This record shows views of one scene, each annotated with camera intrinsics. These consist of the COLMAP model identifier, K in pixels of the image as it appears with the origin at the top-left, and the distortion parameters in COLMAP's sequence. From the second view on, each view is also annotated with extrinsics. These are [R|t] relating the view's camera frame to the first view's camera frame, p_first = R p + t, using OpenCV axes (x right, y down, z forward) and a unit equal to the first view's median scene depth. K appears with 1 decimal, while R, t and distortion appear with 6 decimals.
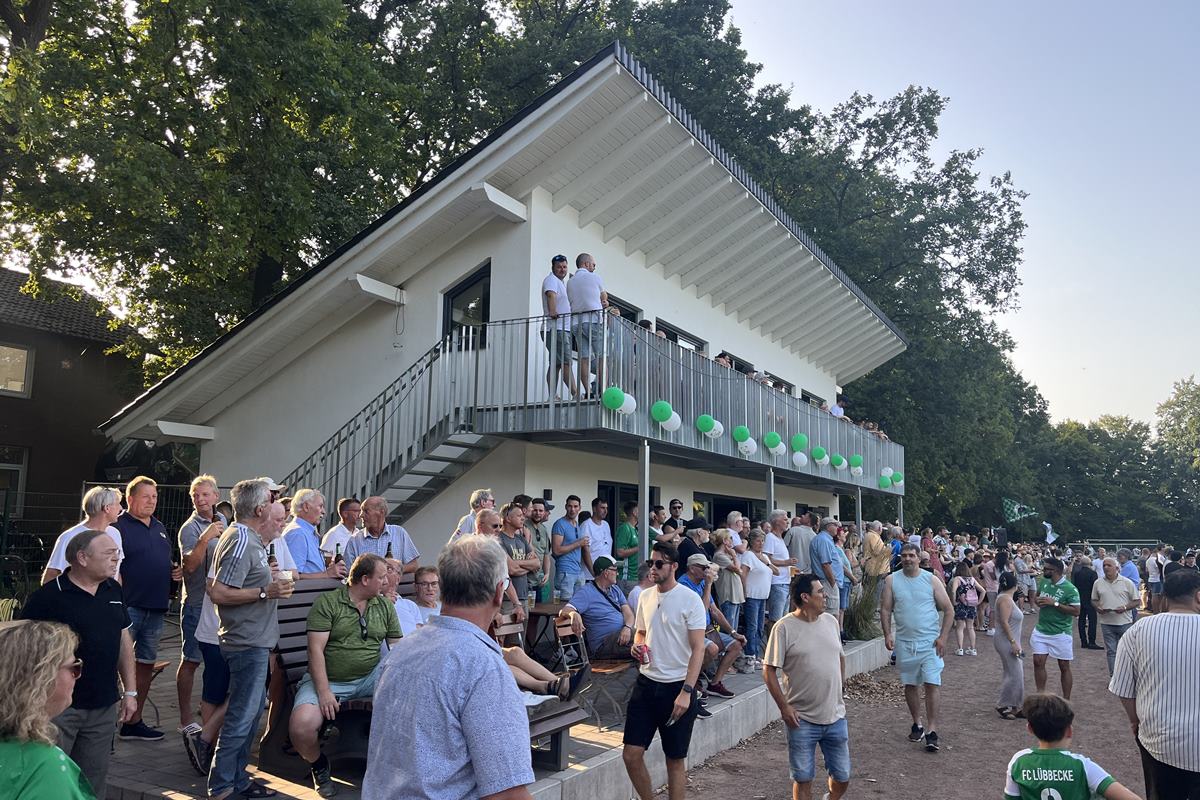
lens RADIAL K [[895.9, 0, 600.0], [0, 895.9, 400.0], [0, 0, 1]] dist [0.068342, -0.000394]
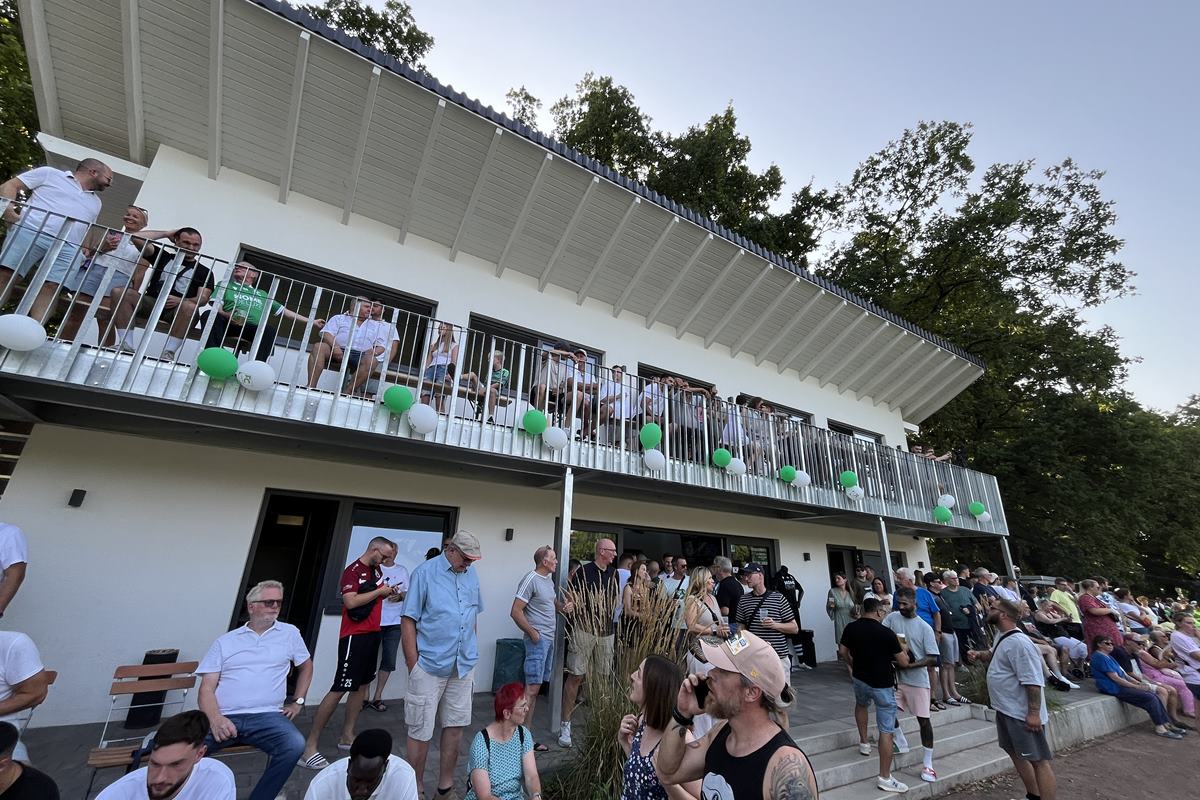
lens RADIAL K [[467.6, 0, 600.0], [0, 467.6, 400.0], [0, 0, 1]] dist [0.001451, 0.000092]
pose [[0.862811, -0.156103, -0.480821, 0.229060], [0.046943, 0.971761, -0.231253, 0.063219], [0.503342, 0.176956, 0.845774, 0.409924]]
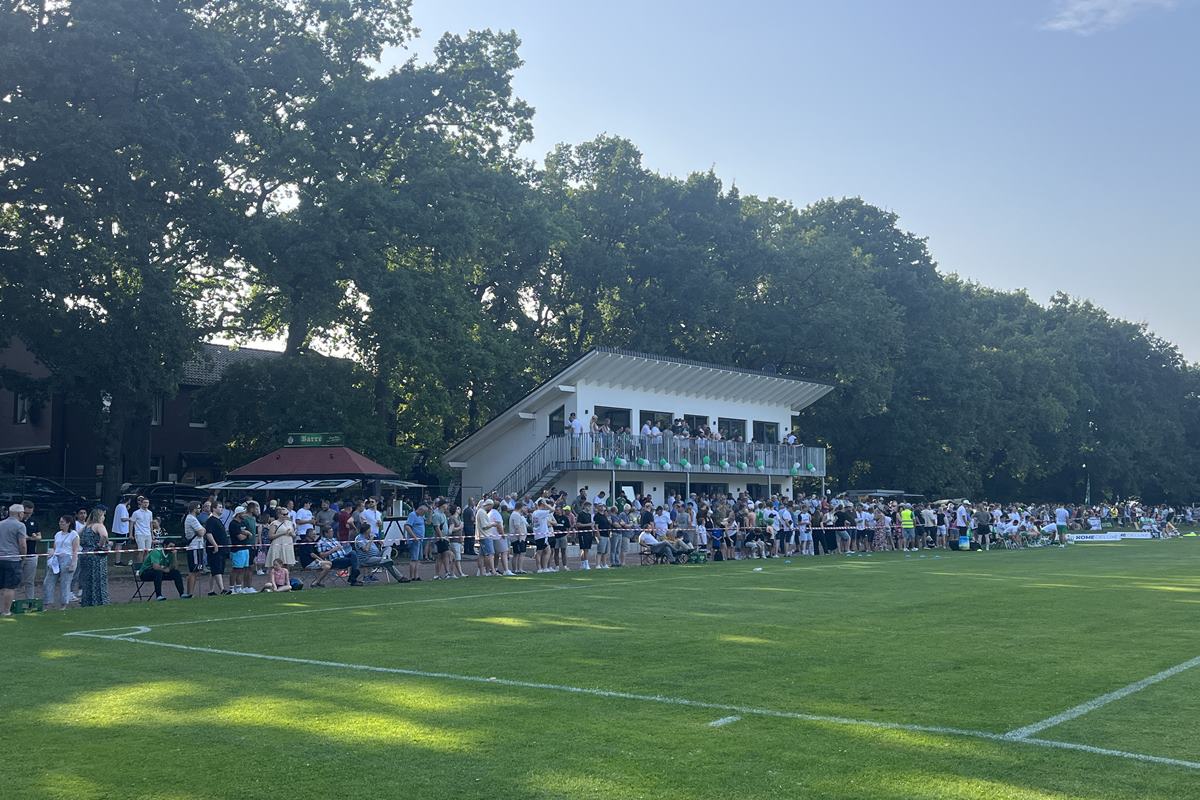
lens RADIAL K [[1175.0, 0, 600.0], [0, 1175.0, 400.0], [0, 0, 1]] dist [0.115359, -0.006308]
pose [[0.981741, -0.037476, -0.186494, 0.324880], [0.047642, 0.997596, 0.050329, -0.169013], [0.184160, -0.058295, 0.981166, -1.244542]]
